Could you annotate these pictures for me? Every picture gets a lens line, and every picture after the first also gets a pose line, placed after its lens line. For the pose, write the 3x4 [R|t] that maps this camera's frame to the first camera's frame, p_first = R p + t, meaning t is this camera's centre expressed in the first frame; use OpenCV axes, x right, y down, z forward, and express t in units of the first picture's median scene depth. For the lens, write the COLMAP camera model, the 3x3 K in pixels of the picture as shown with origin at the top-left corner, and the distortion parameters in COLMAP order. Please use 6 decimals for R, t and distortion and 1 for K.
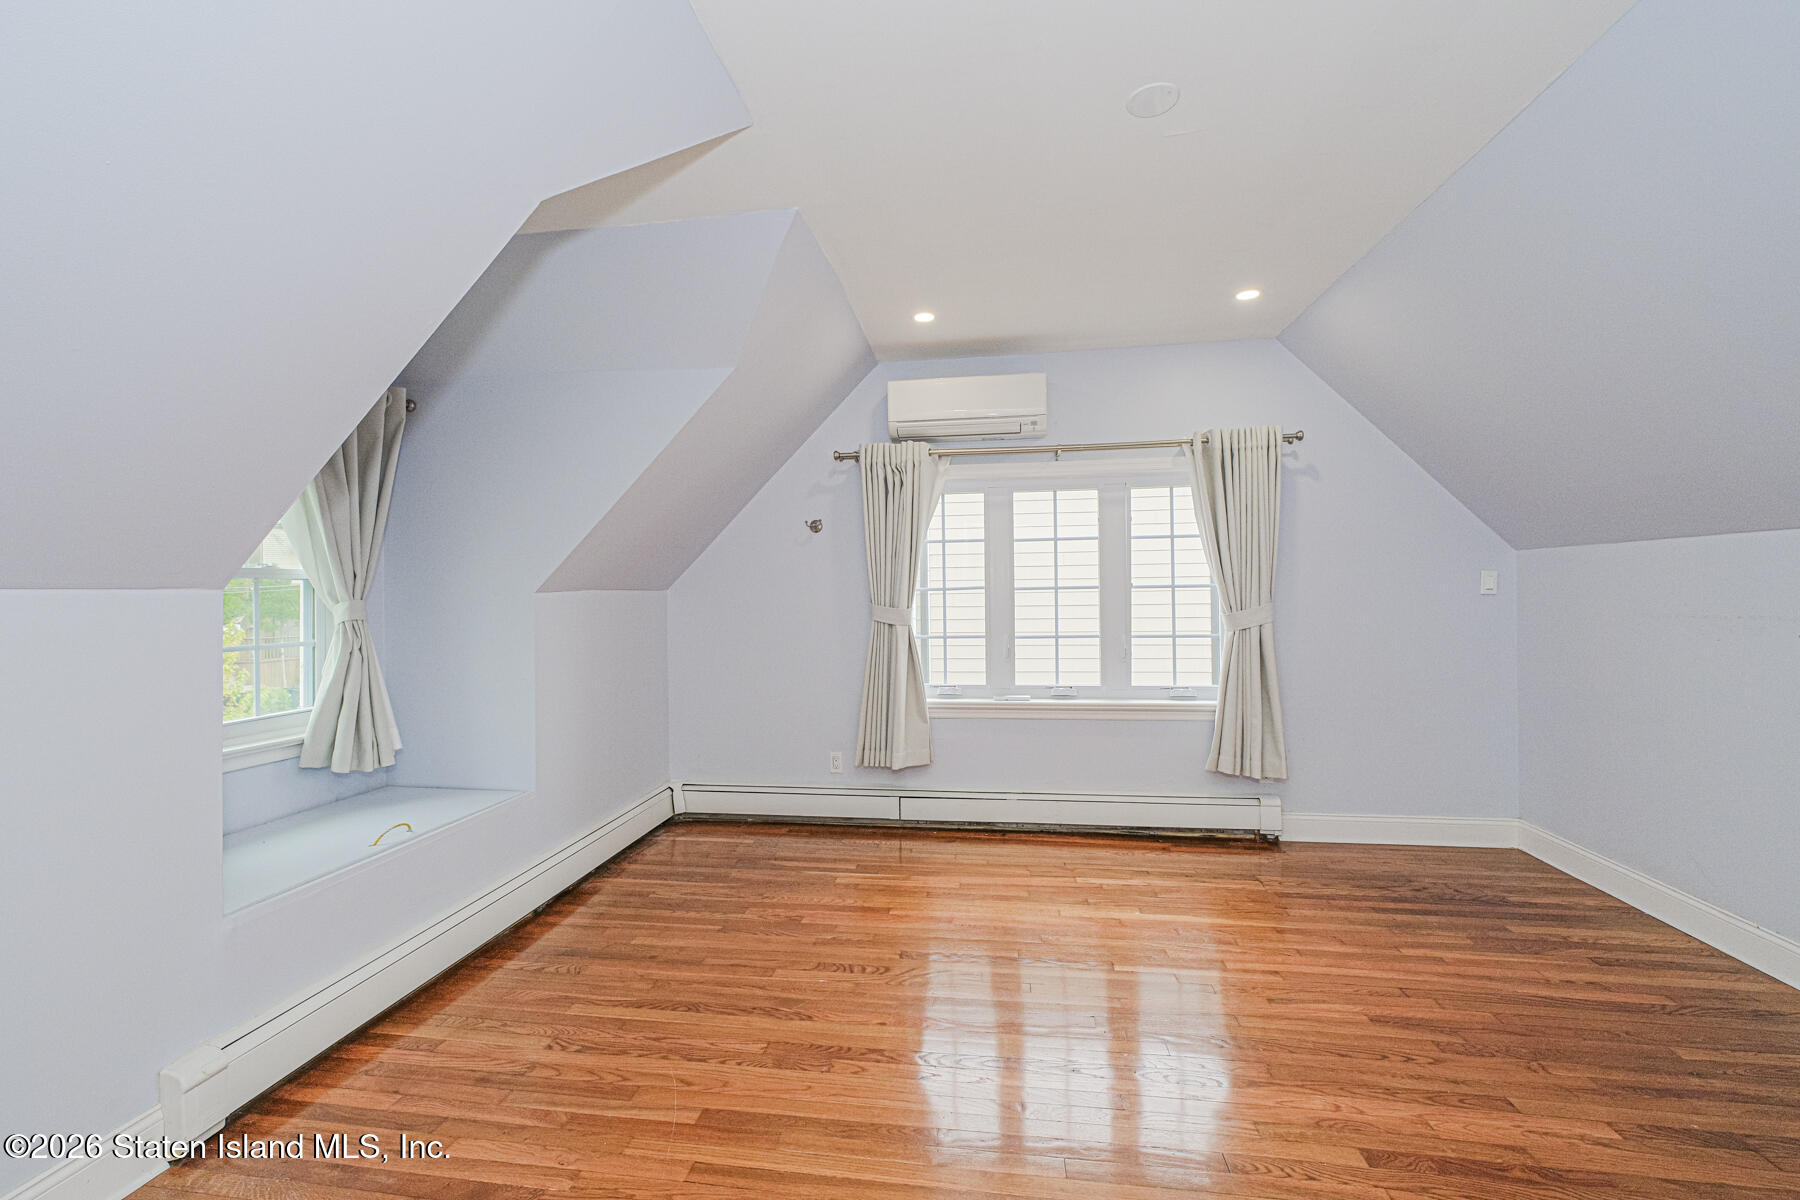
lens RADIAL K [[745.6, 0, 892.4], [0, 745.6, 593.3], [0, 0, 1]] dist [0.000368, -0.000435]
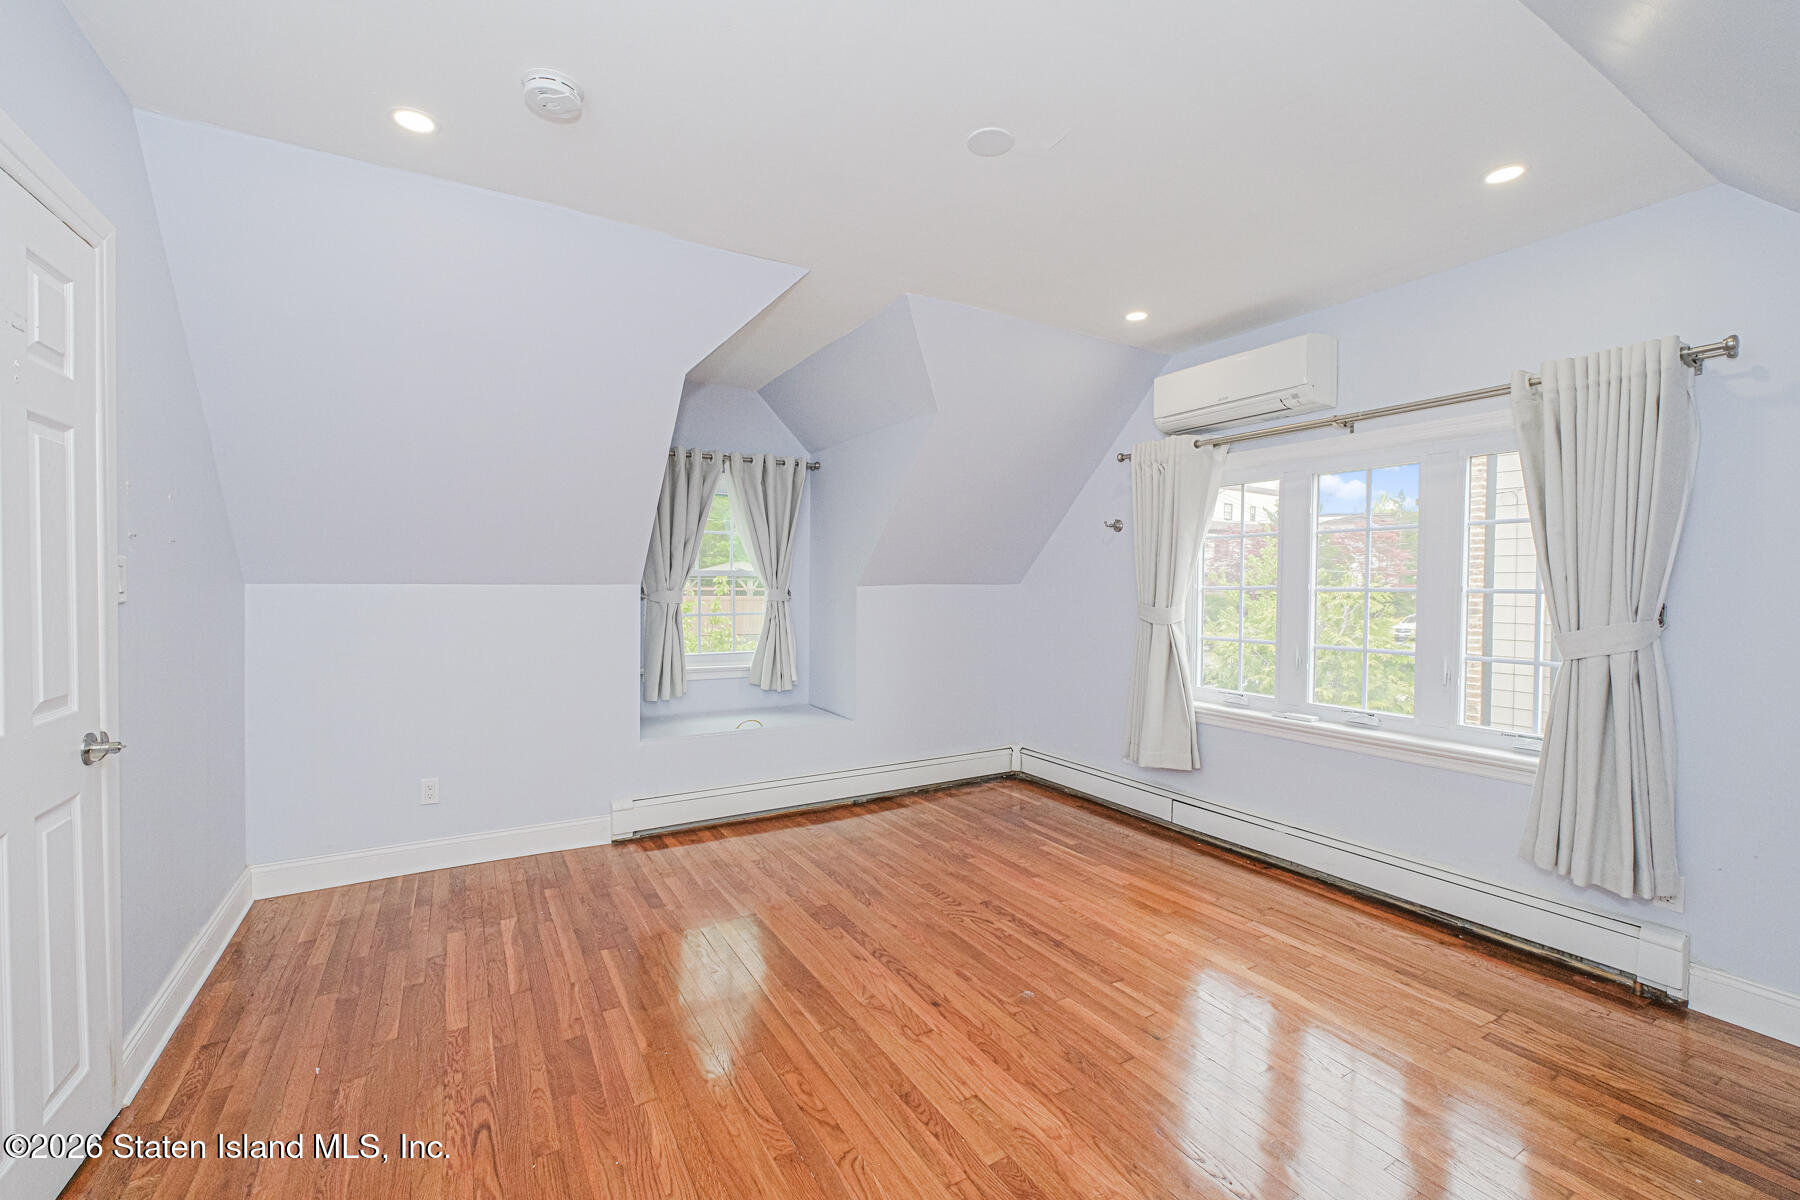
lens RADIAL K [[745.6, 0, 892.4], [0, 745.6, 593.3], [0, 0, 1]] dist [0.000368, -0.000435]
pose [[0.634605, 0.027215, -0.772358, 0.571104], [-0.009269, 0.999576, 0.027606, -0.022827], [0.772781, -0.010360, 0.634588, 0.103886]]
